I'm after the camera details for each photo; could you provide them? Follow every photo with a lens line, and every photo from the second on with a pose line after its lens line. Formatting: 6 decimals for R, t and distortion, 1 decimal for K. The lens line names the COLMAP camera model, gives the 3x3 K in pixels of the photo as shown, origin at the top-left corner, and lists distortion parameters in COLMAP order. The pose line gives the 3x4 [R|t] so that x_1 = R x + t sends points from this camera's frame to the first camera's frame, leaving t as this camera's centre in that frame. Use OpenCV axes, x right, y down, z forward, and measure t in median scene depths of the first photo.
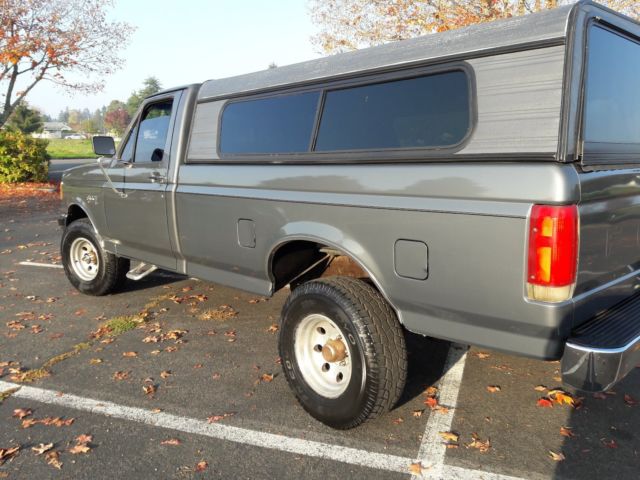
lens RADIAL K [[533.3, 0, 321.7], [0, 533.3, 240.6], [0, 0, 1]] dist [0.051232, -0.108518]
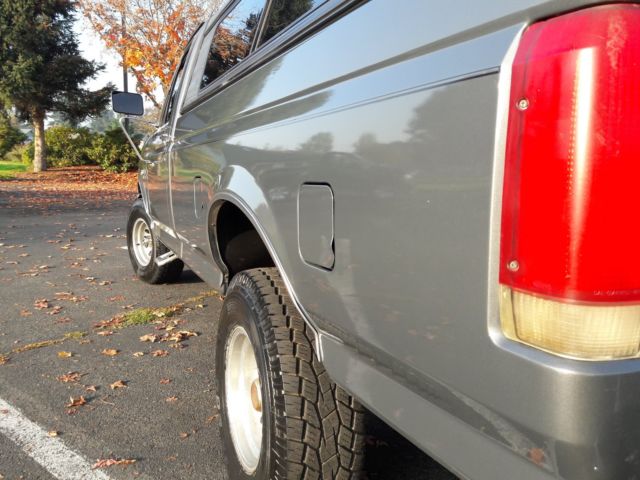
lens RADIAL K [[533.3, 0, 318.7], [0, 533.3, 241.0], [0, 0, 1]] dist [0.051232, -0.108518]
pose [[0.938166, 0.068591, -0.339322, 0.203100], [-0.079050, 0.996724, -0.017079, 0.035123], [0.337039, 0.042846, 0.940515, 0.348865]]
